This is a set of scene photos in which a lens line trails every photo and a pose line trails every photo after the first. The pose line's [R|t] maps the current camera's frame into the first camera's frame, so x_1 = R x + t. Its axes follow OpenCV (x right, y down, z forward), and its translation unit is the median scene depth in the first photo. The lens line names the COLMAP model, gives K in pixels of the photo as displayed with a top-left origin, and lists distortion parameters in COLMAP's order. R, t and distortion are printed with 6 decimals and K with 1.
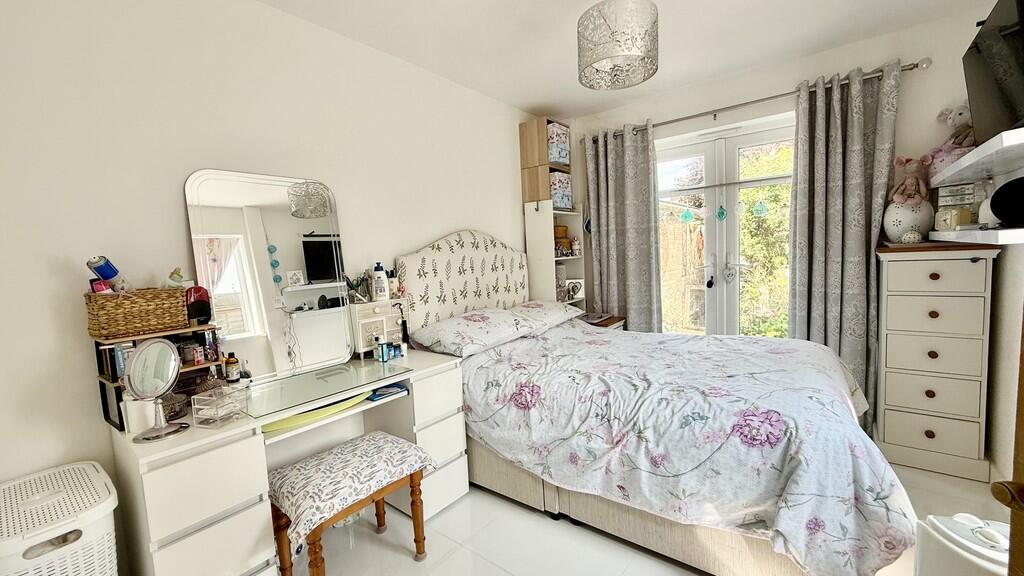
lens RADIAL K [[411.5, 0, 507.1], [0, 411.5, 287.5], [0, 0, 1]] dist [0.000265, -0.000222]
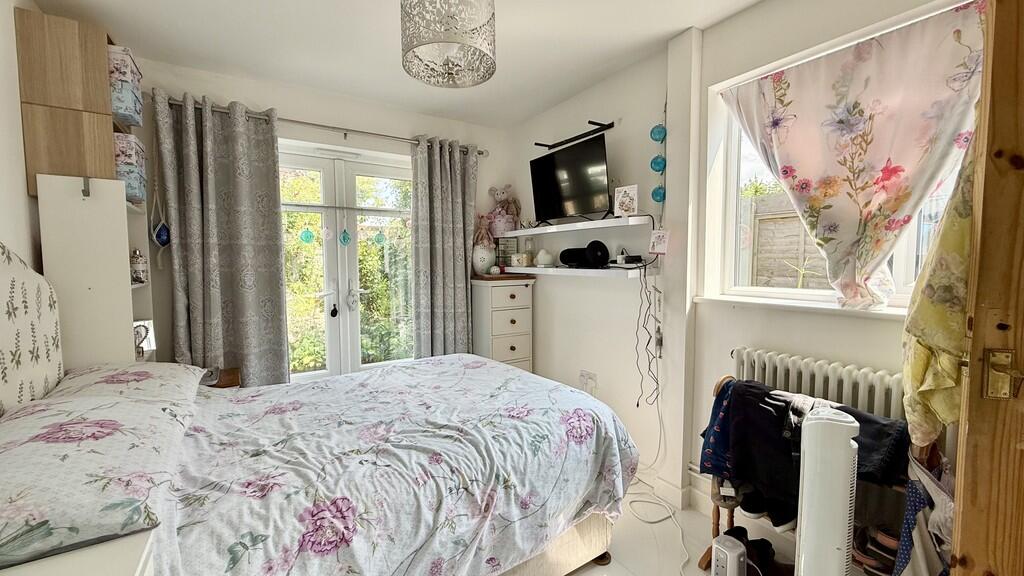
lens RADIAL K [[411.5, 0, 507.1], [0, 411.5, 287.5], [0, 0, 1]] dist [0.000265, -0.000222]
pose [[0.314179, -0.011171, 0.949298, -0.365589], [0.067884, 0.997636, -0.010726, -0.040774], [-0.946934, 0.067812, 0.314195, 0.486626]]
